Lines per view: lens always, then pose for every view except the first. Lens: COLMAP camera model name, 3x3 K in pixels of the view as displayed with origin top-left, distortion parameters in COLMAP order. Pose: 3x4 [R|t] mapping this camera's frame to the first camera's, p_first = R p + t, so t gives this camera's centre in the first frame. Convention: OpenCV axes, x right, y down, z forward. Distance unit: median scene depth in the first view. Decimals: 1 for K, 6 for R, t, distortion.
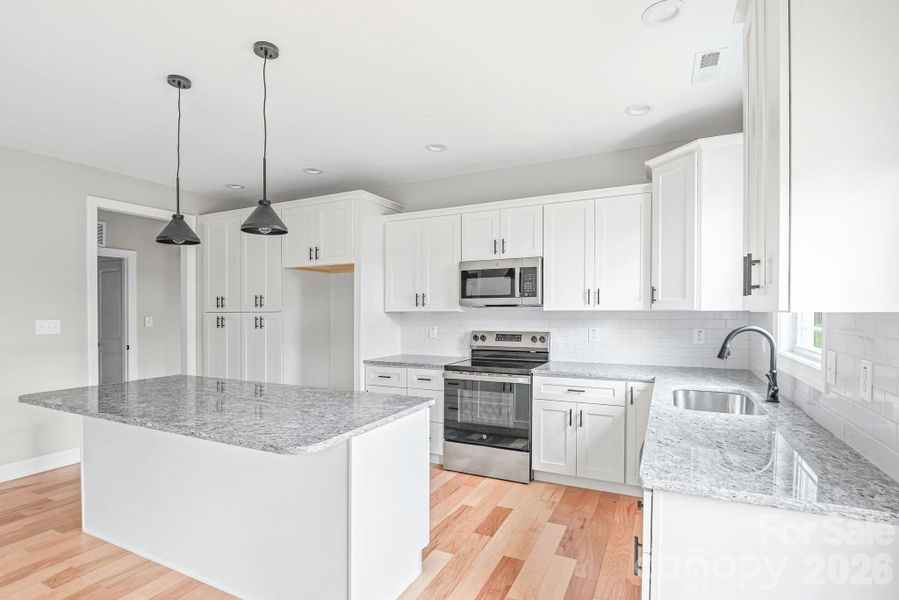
lens RADIAL K [[465.7, 0, 439.3], [0, 465.7, 318.7], [0, 0, 1]] dist [-0.005900, -0.001192]
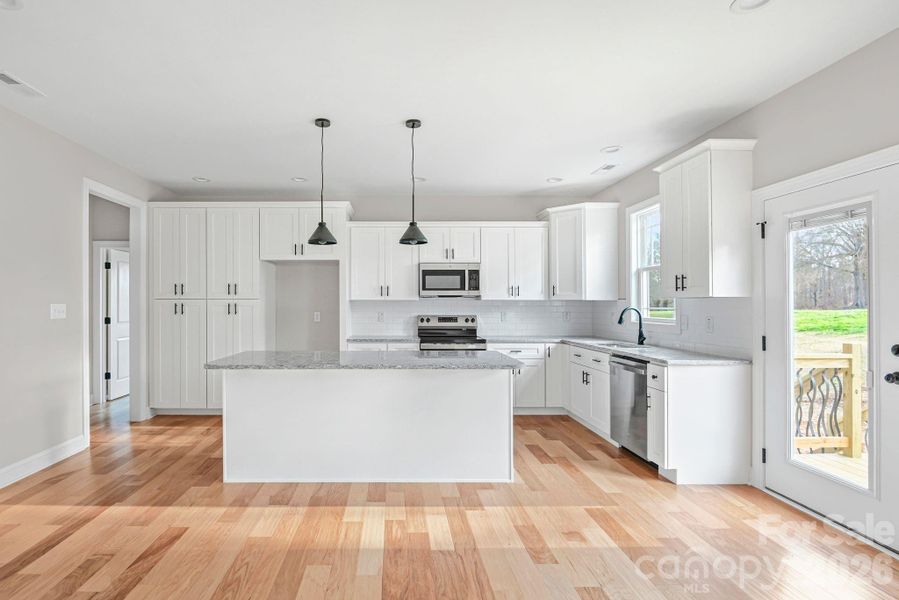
lens RADIAL K [[449.2, 0, 441.5], [0, 449.2, 299.5], [0, 0, 1]] dist [-0.000107, -0.000315]
pose [[0.884077, 0.011081, 0.467211, -0.531753], [0.002004, 0.999620, -0.027501, 0.019497], [-0.467338, 0.025250, 0.883718, -0.178154]]
